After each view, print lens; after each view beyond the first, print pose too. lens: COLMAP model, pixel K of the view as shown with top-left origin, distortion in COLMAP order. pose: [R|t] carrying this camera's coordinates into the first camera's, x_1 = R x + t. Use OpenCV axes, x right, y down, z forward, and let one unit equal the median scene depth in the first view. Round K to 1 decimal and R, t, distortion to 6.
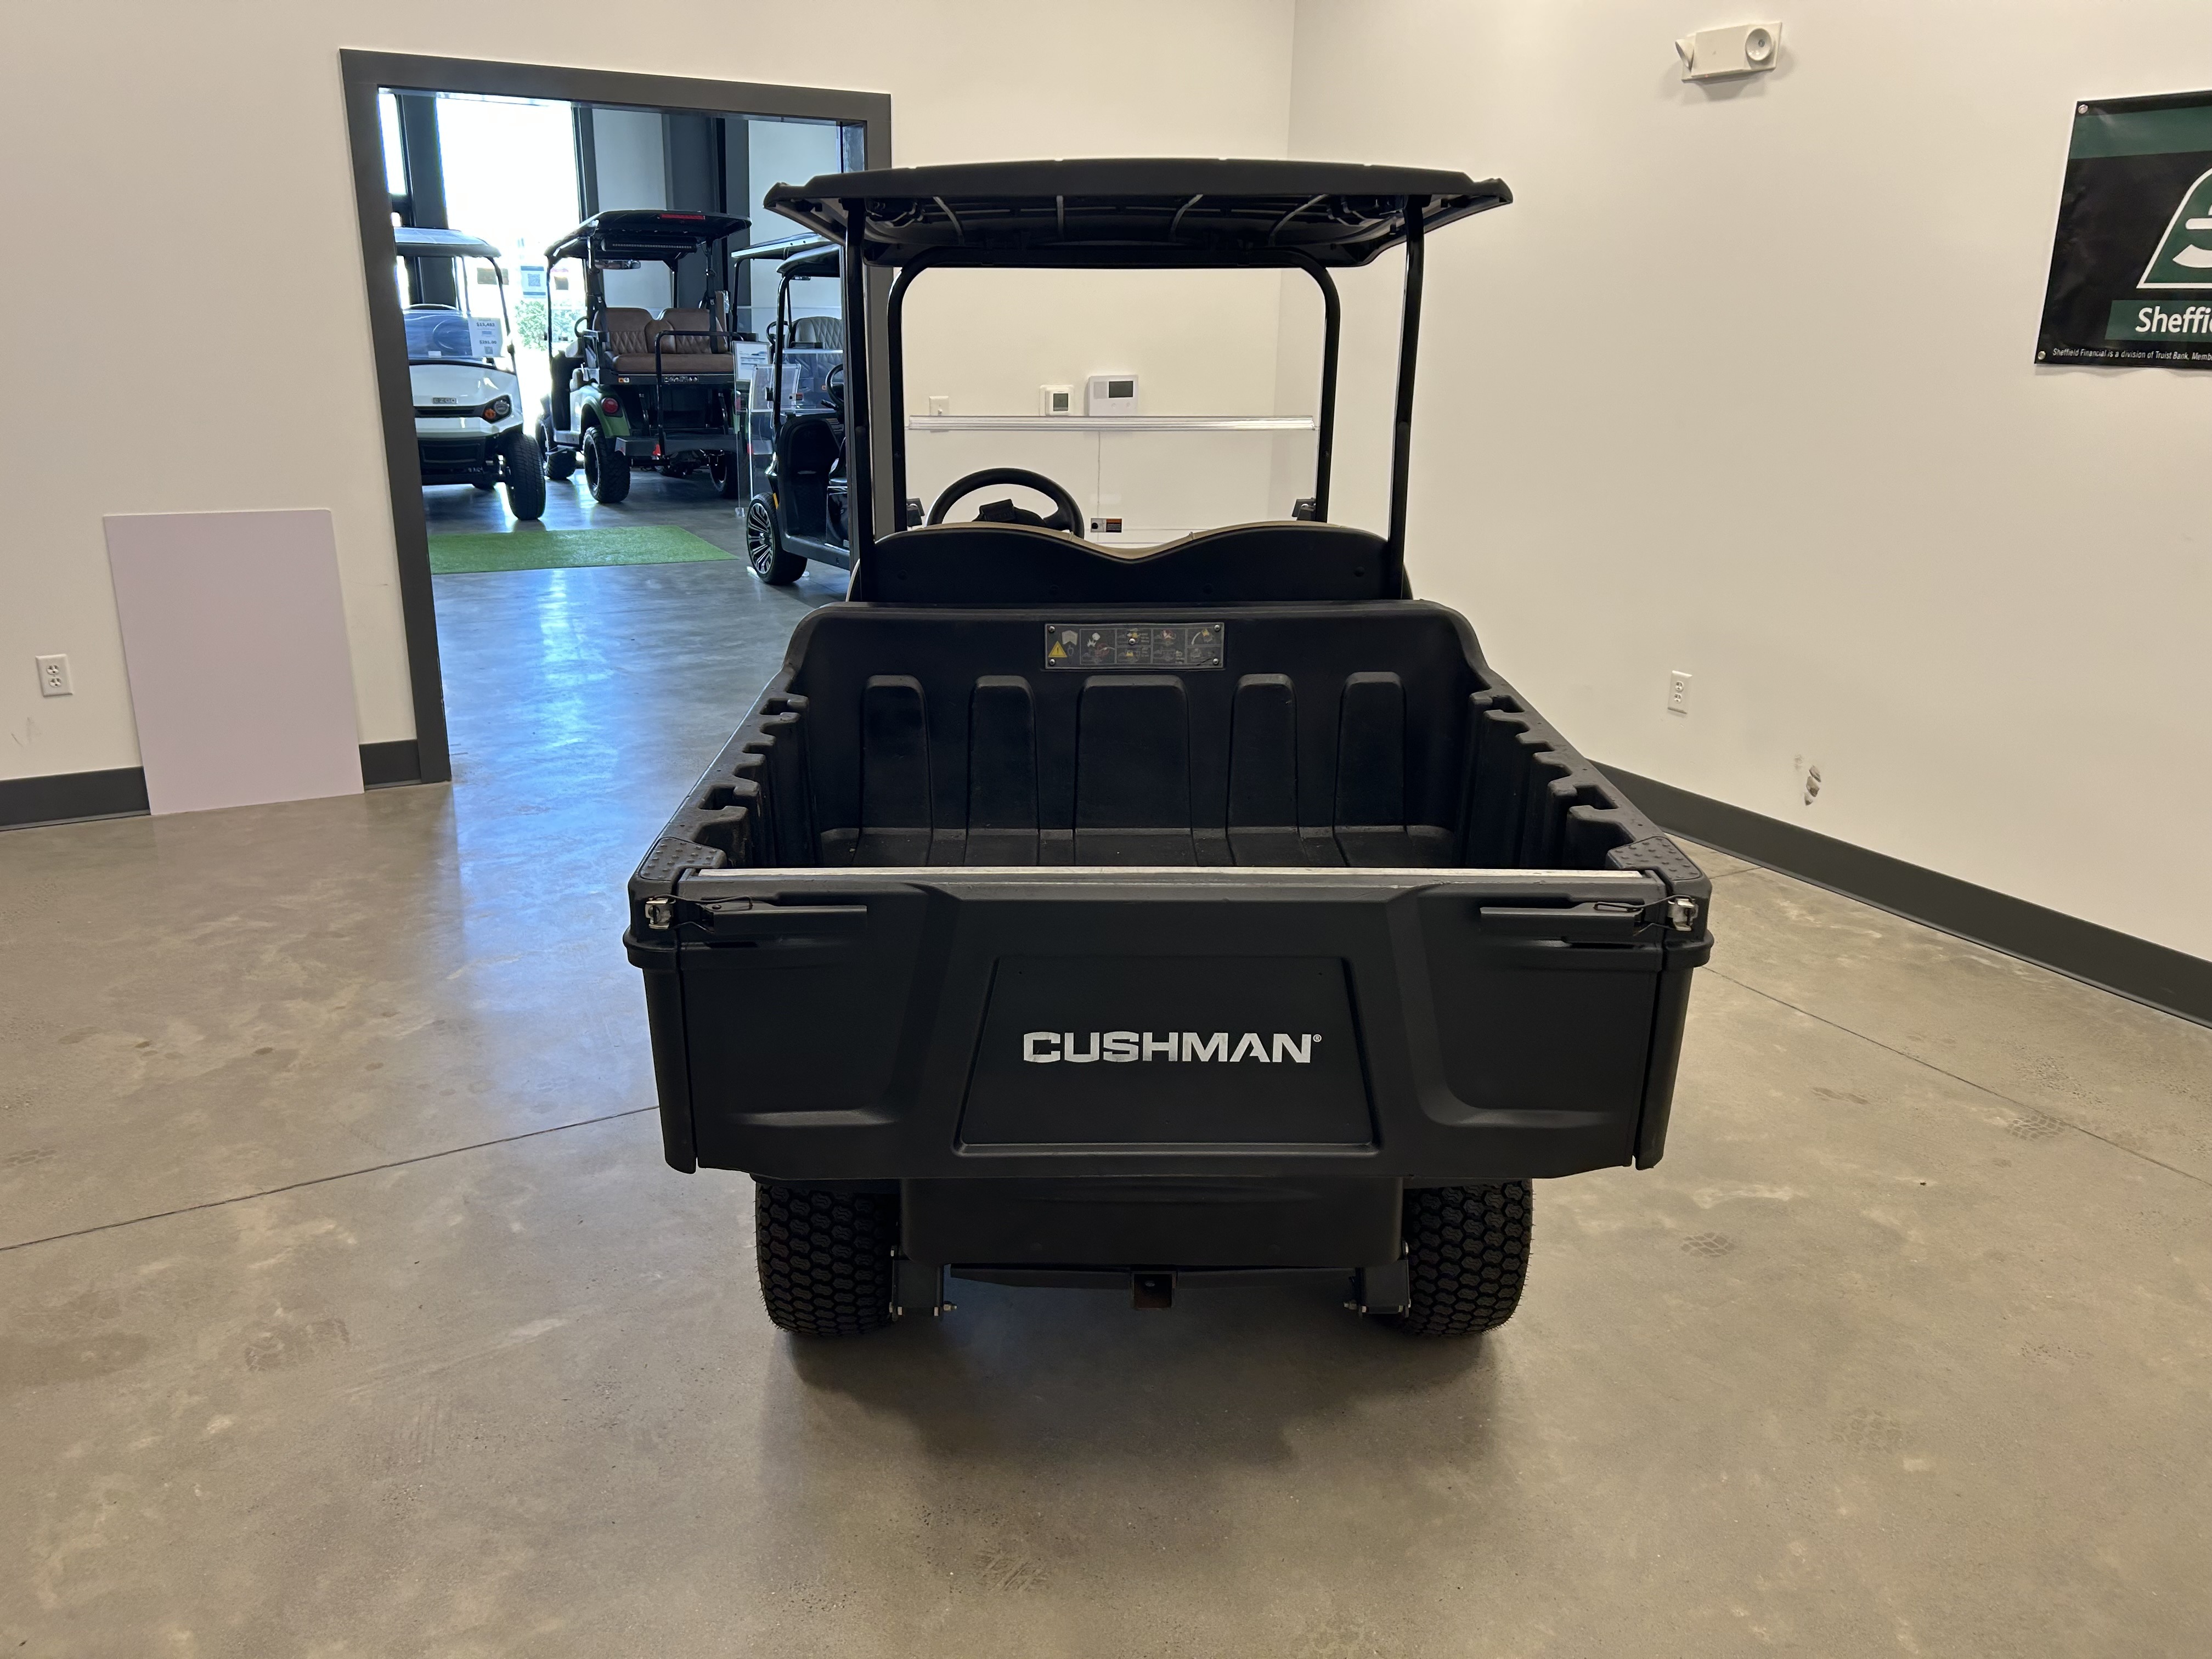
lens RADIAL K [[1673.7, 0, 1109.5], [0, 1673.7, 824.8], [0, 0, 1]] dist [0.032973, -0.033245]
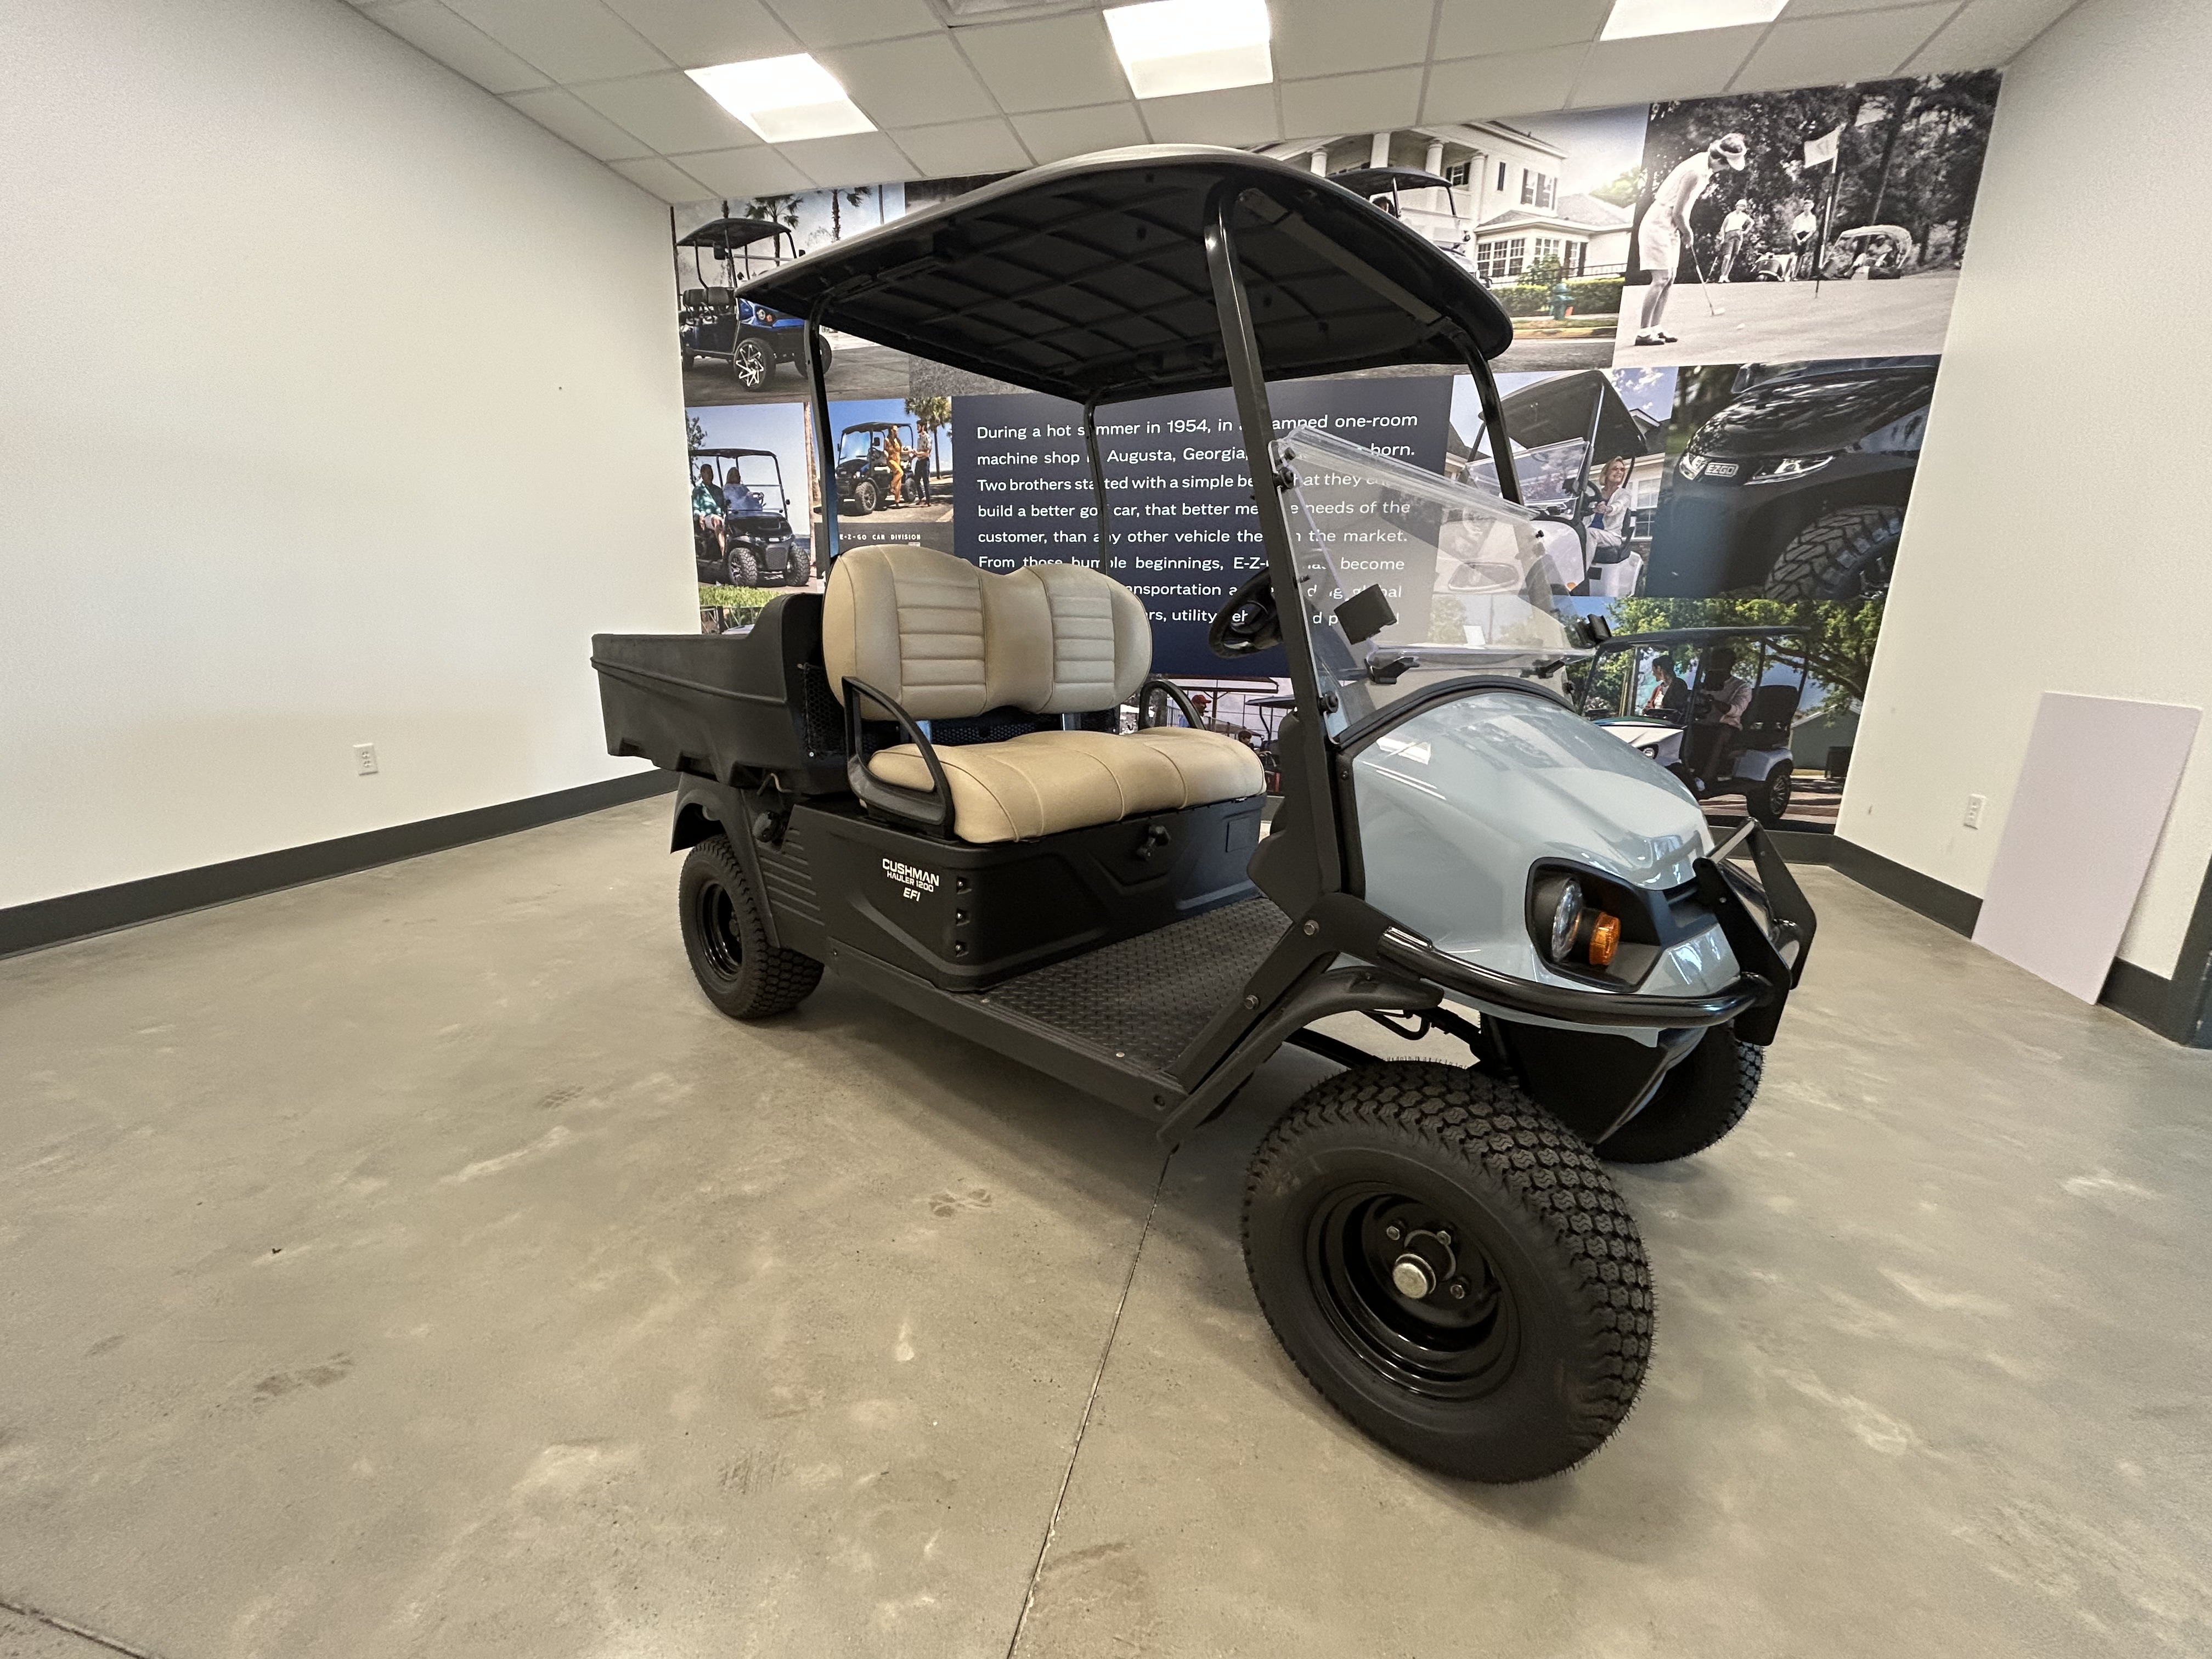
lens RADIAL K [[896.3, 0, 1106.0], [0, 896.3, 829.5], [0, 0, 1]] dist [-0.001189, 0.000753]
pose [[-0.691469, 0.129094, -0.710777, 0.383775], [-0.255361, 0.876704, 0.407654, -0.224279], [0.675767, 0.463385, -0.573248, 1.146320]]
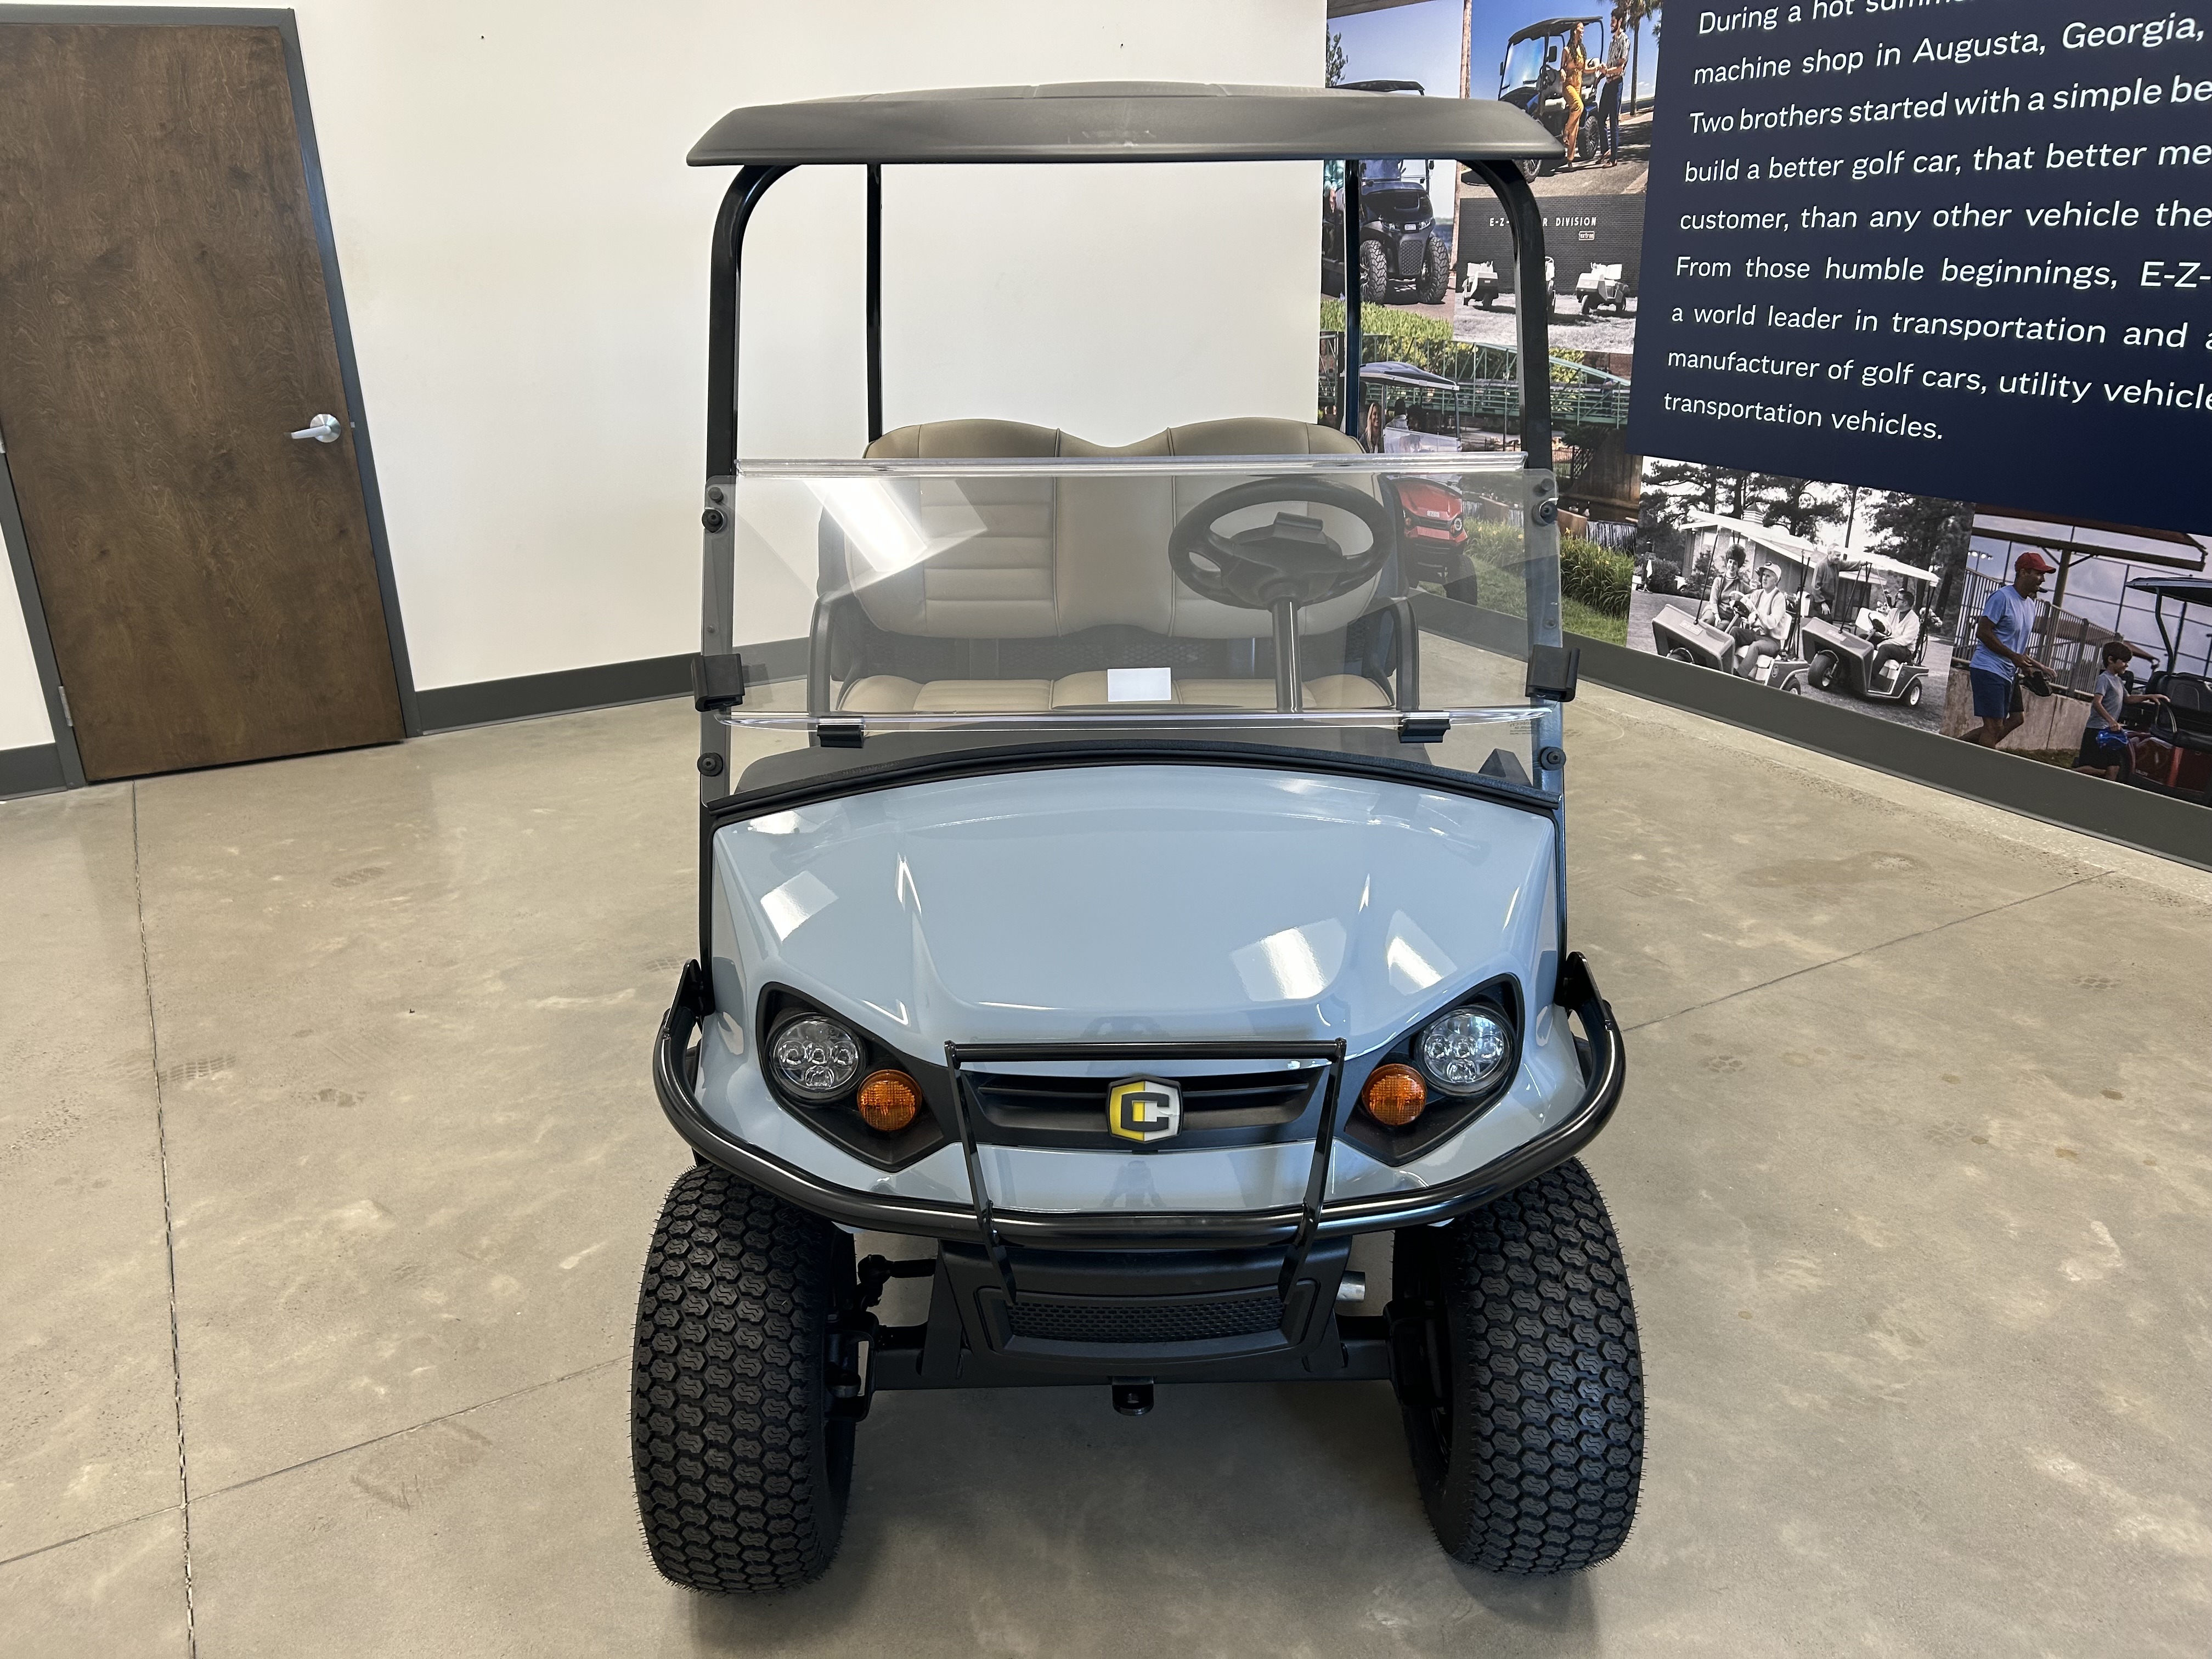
lens RADIAL K [[1682.1, 0, 1086.2], [0, 1682.1, 813.9], [0, 0, 1]] dist [0.035313, -0.012112]
pose [[-0.999795, -0.001091, 0.020226, 0.006350], [0.011546, 0.789725, 0.613352, -0.460292], [-0.016642, 0.613460, -0.789550, 1.419092]]
